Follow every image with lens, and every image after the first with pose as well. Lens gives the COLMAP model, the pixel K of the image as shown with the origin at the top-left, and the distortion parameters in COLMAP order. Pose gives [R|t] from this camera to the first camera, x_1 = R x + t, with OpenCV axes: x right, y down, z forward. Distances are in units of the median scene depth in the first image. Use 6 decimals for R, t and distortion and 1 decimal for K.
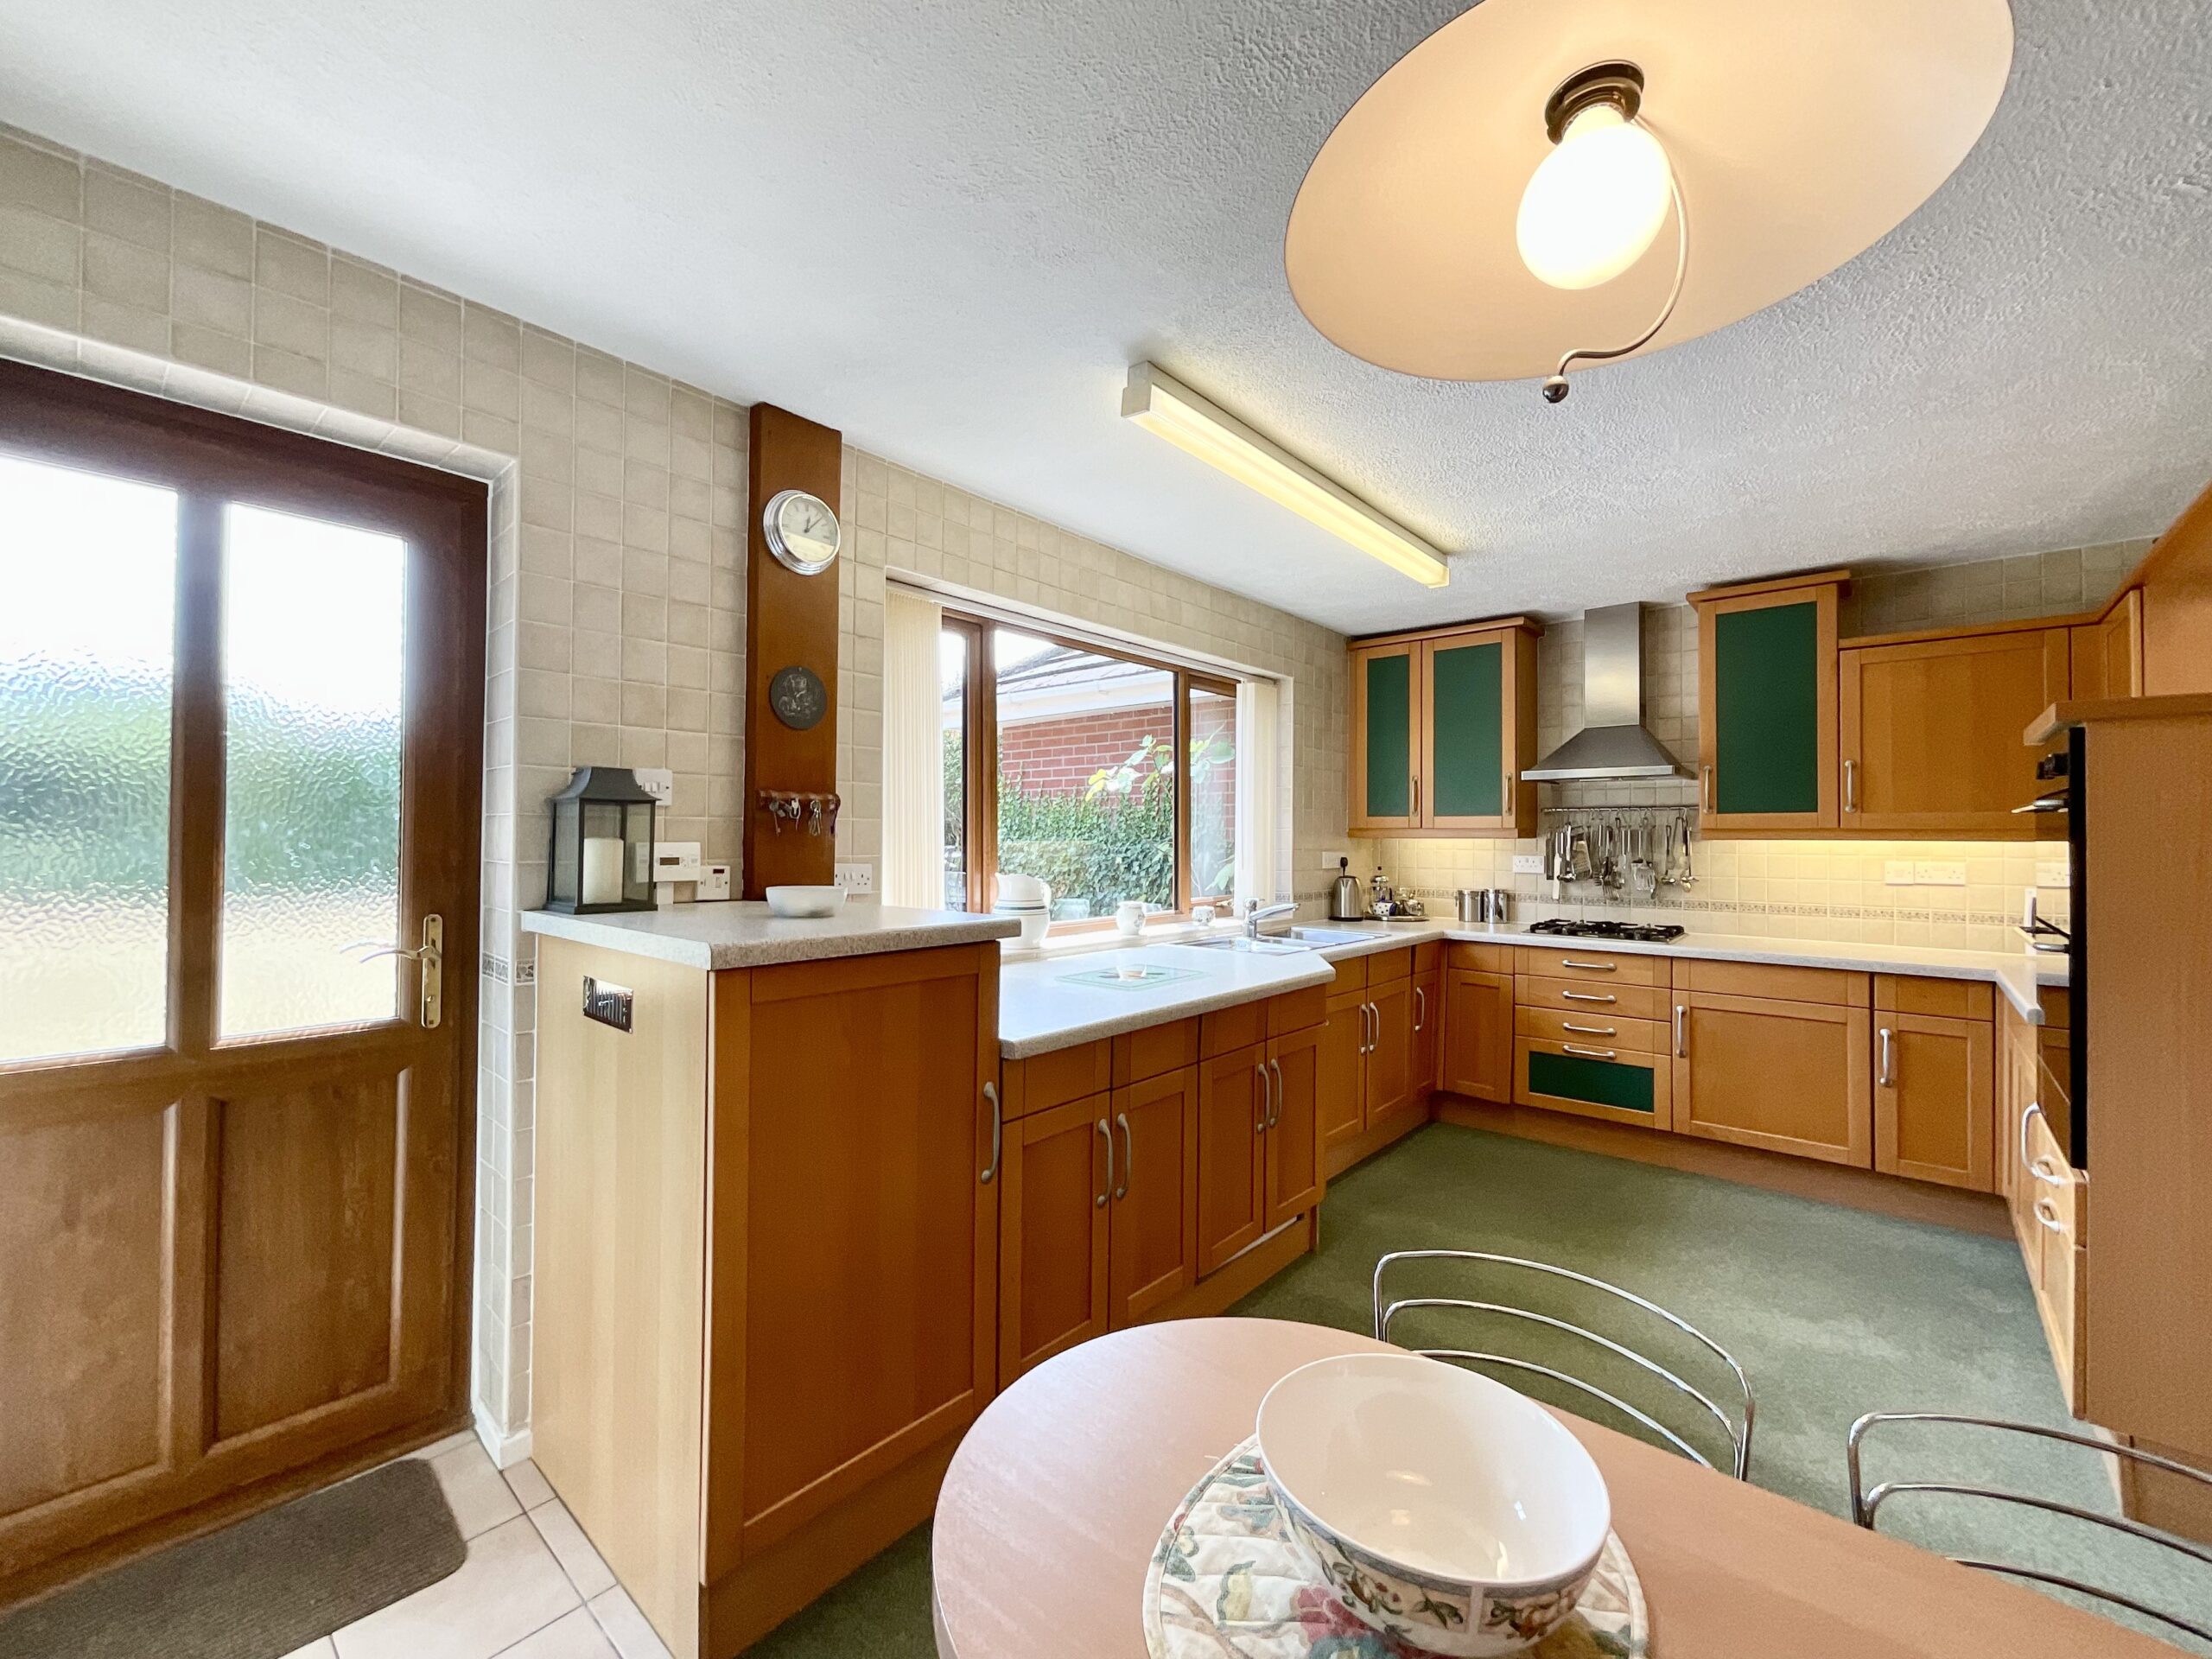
lens RADIAL K [[902.0, 0, 1102.7], [0, 902.0, 828.6], [0, 0, 1]] dist [0.000597, 0.000088]
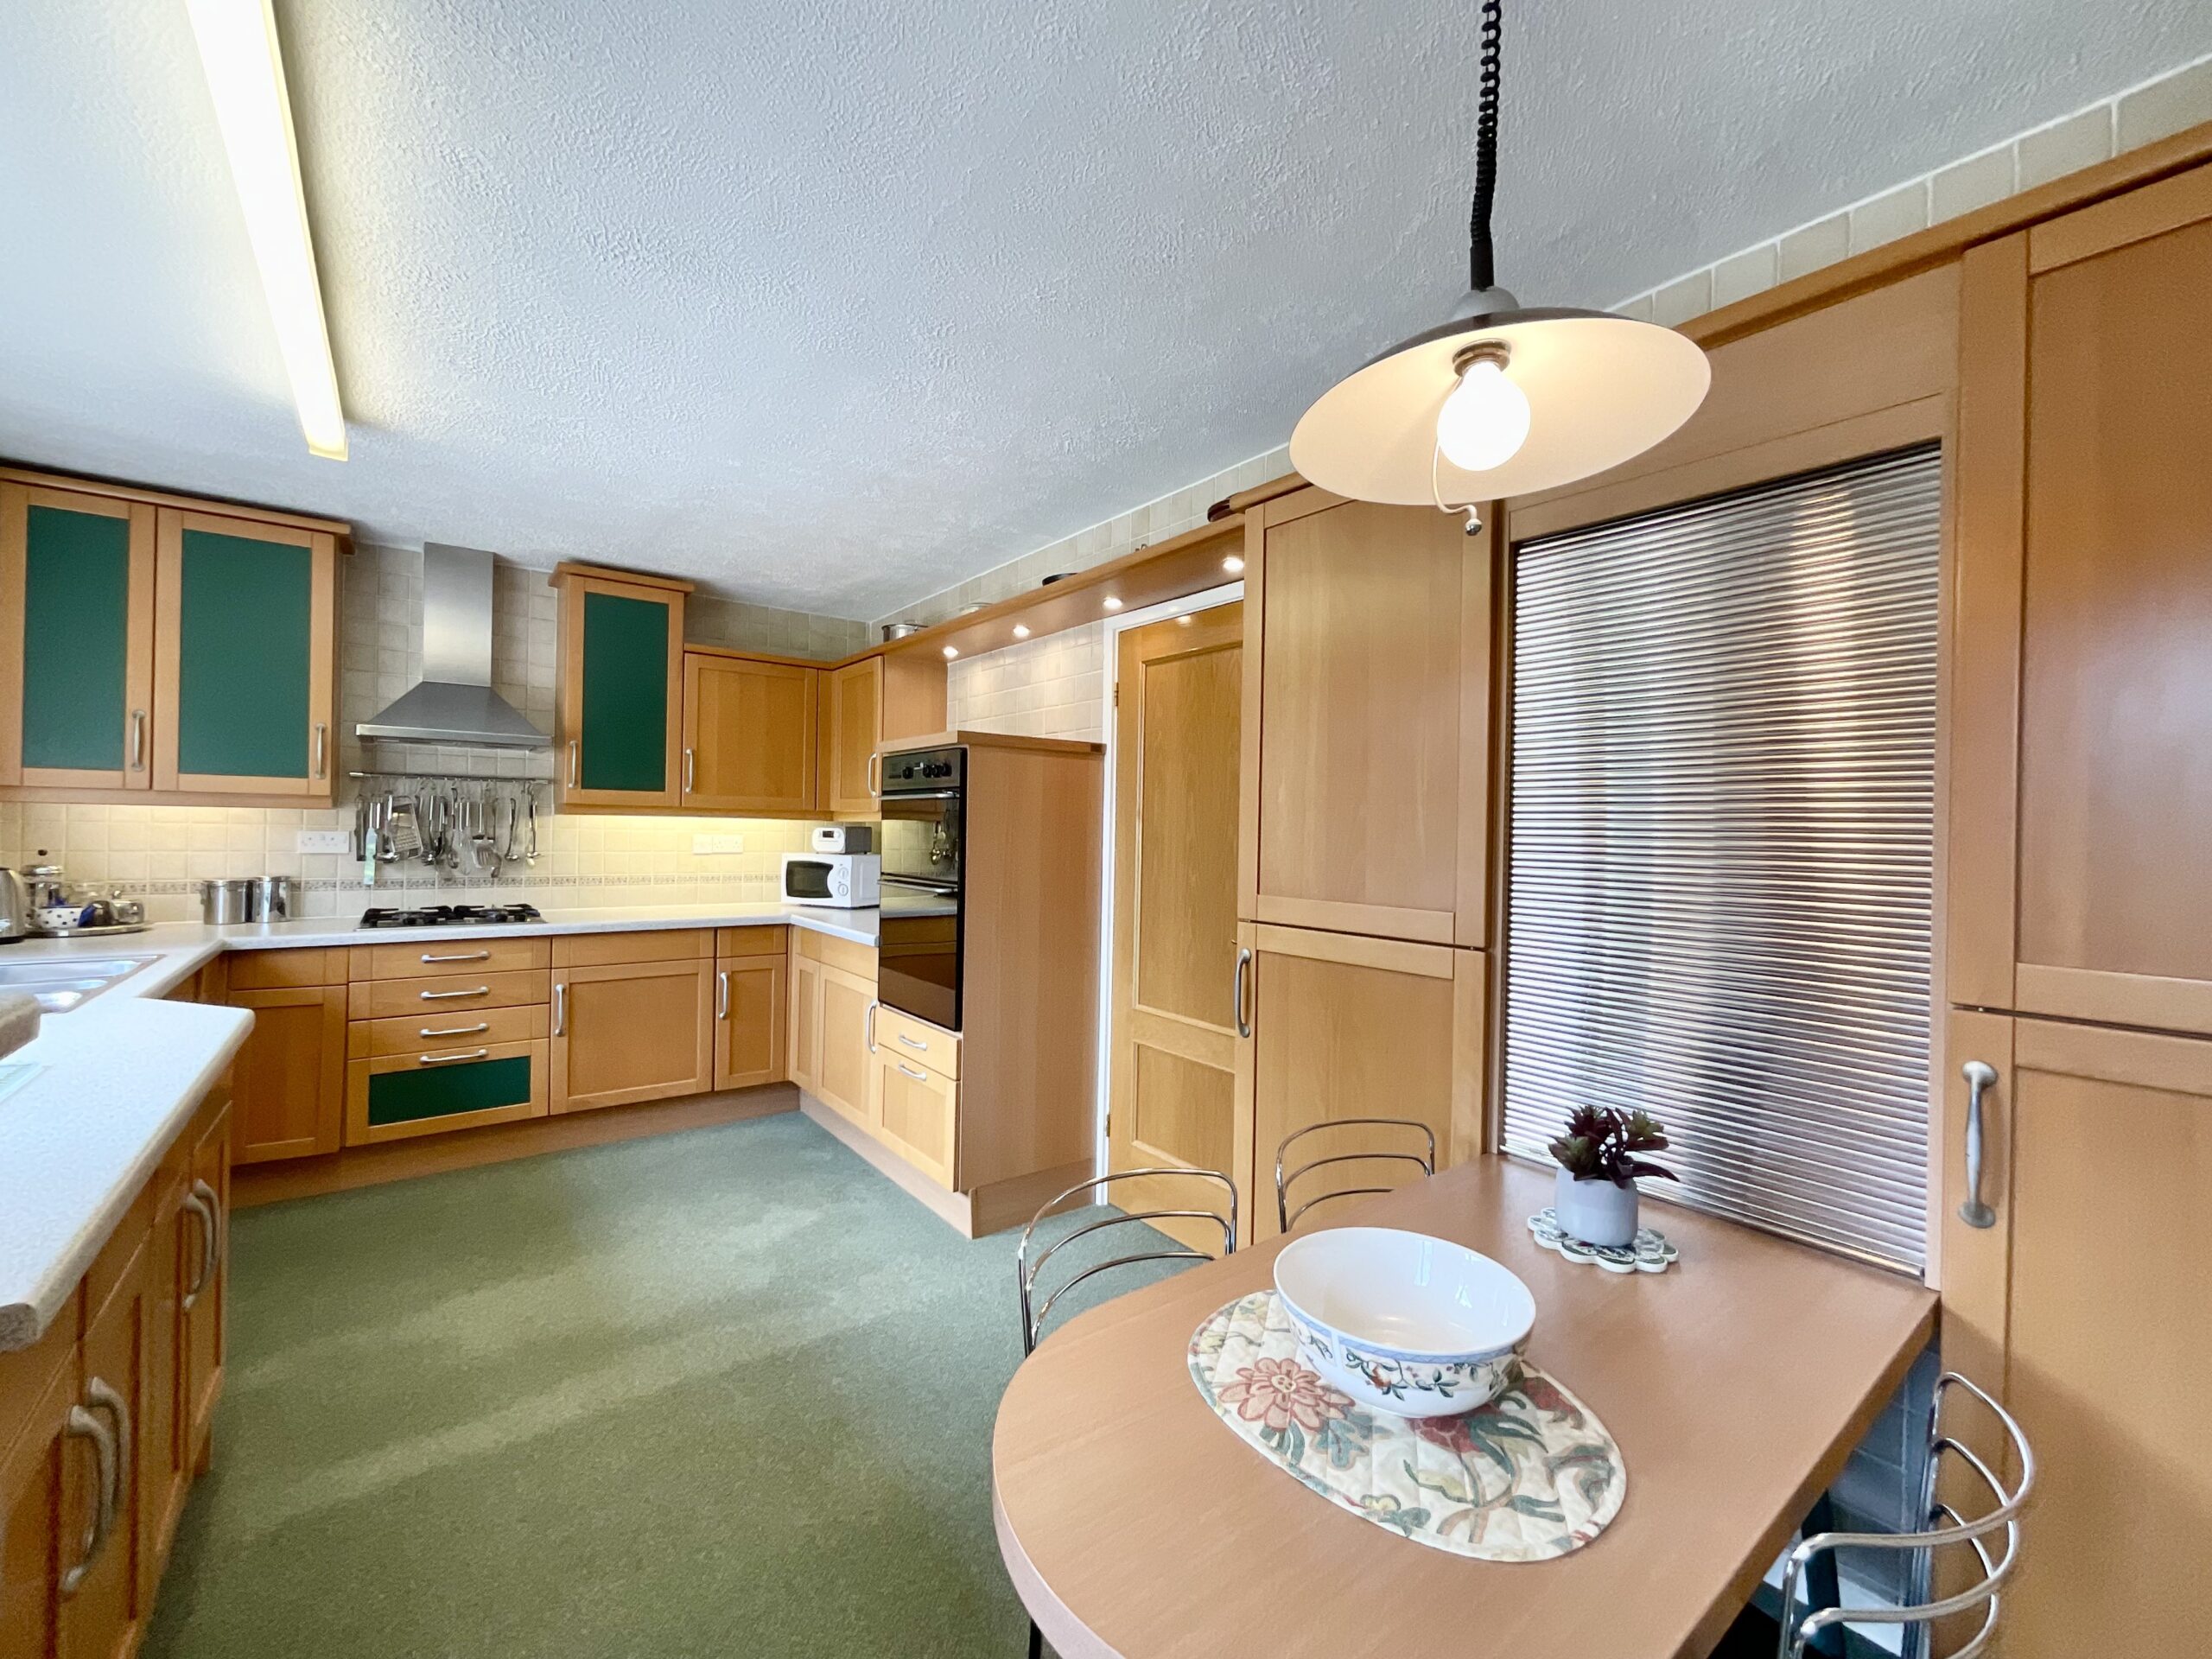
lens RADIAL K [[902.0, 0, 1102.7], [0, 902.0, 828.6], [0, 0, 1]] dist [0.000597, 0.000088]
pose [[0.197435, -0.000208, 0.980316, -0.188555], [-0.027121, 0.999616, 0.005674, 0.006001], [-0.979941, -0.027707, 0.197354, 0.219588]]
